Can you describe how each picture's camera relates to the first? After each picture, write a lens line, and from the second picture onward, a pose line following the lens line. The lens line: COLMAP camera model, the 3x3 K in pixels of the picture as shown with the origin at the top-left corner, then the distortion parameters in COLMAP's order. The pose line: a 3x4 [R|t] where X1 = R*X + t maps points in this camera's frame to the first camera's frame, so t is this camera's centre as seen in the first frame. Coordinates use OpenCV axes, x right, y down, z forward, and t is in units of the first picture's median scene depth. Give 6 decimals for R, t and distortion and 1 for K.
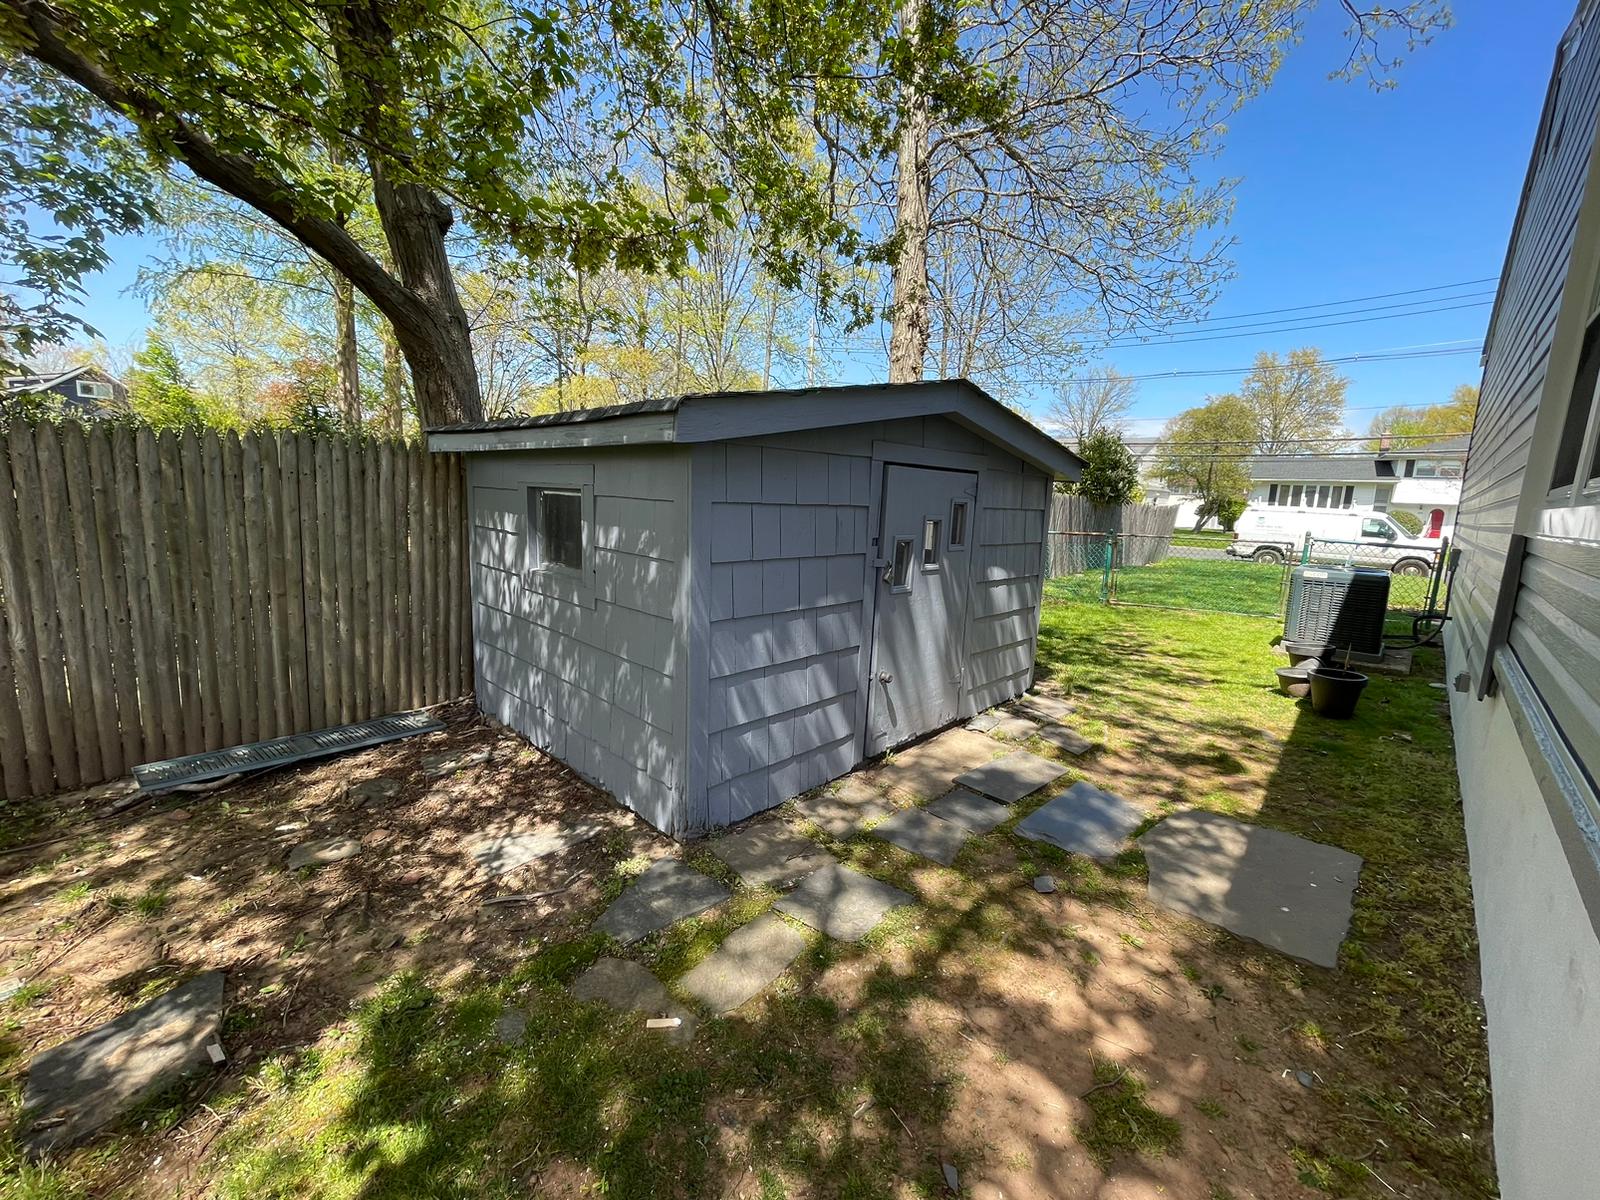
lens RADIAL K [[656.1, 0, 800.0], [0, 656.1, 600.0], [0, 0, 1]] dist [-0.002101, -0.000320]
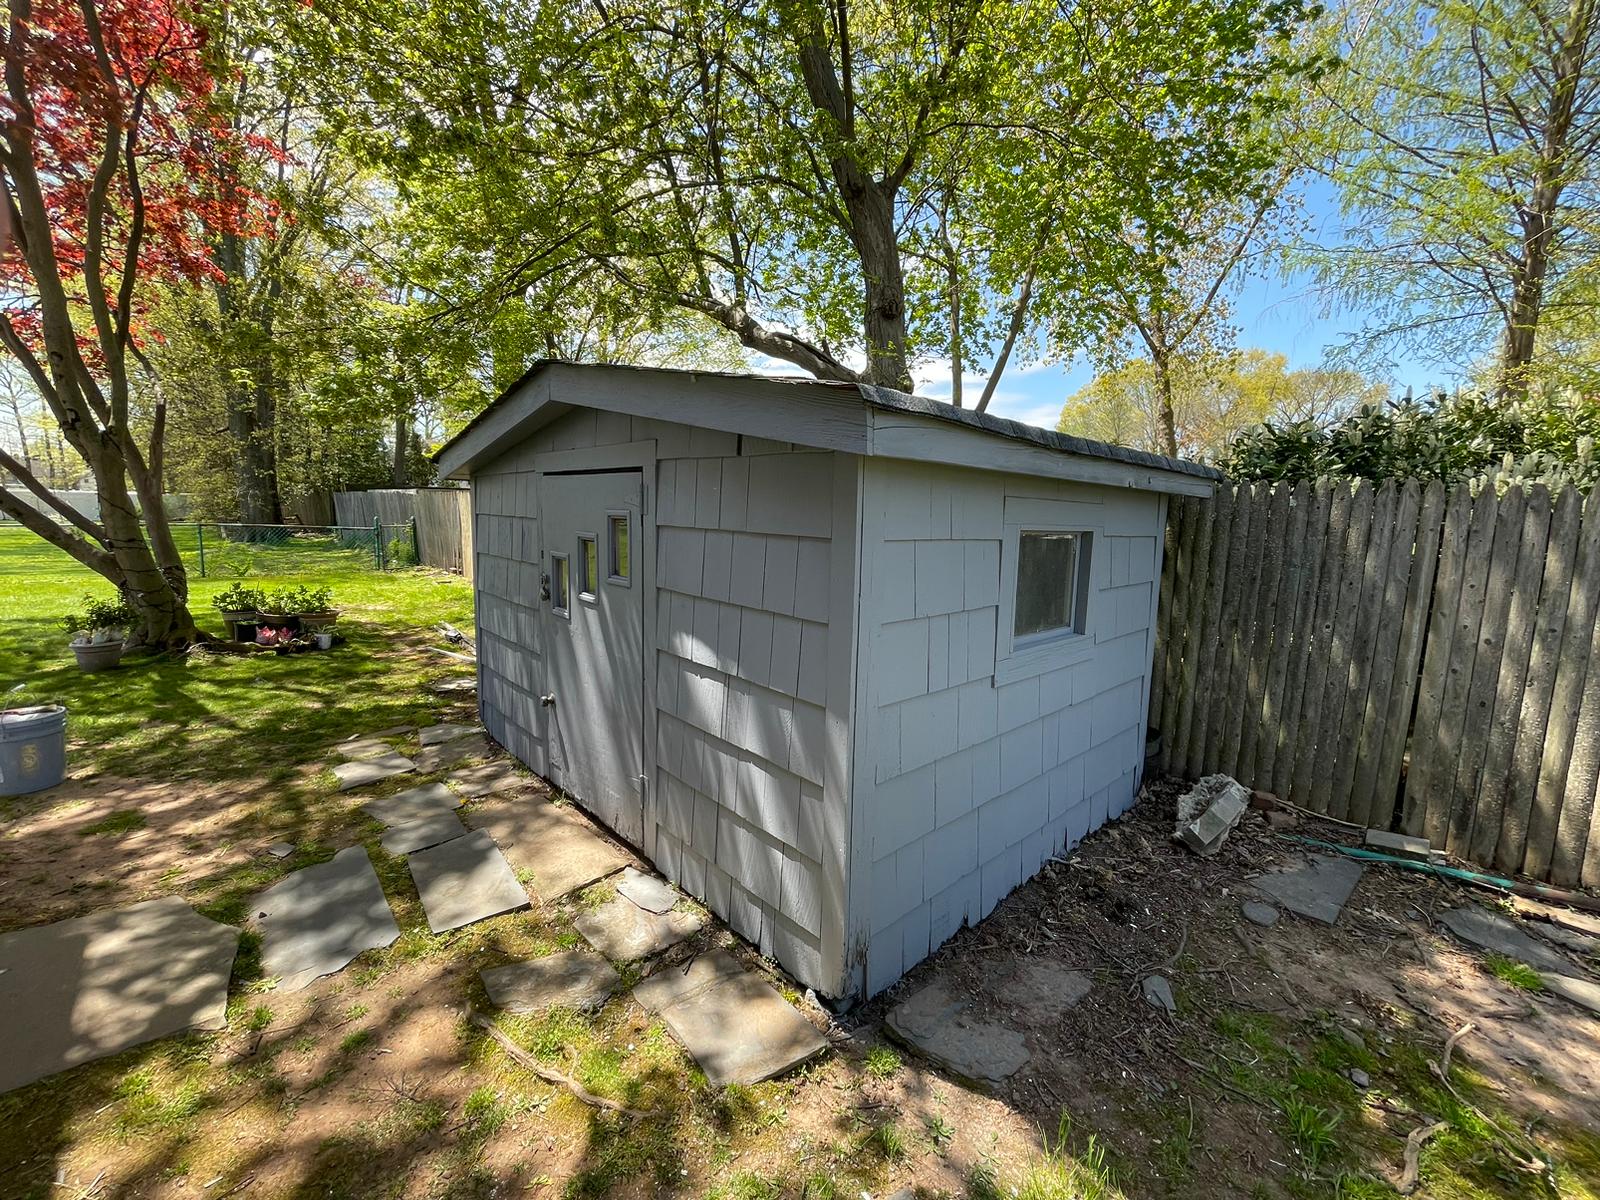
lens RADIAL K [[656.1, 0, 800.0], [0, 656.1, 600.0], [0, 0, 1]] dist [-0.002101, -0.000320]
pose [[-0.071960, 0.095744, -0.992801, 1.116304], [-0.187702, 0.976297, 0.107758, -0.208926], [0.979587, 0.194105, -0.052283, 1.503484]]
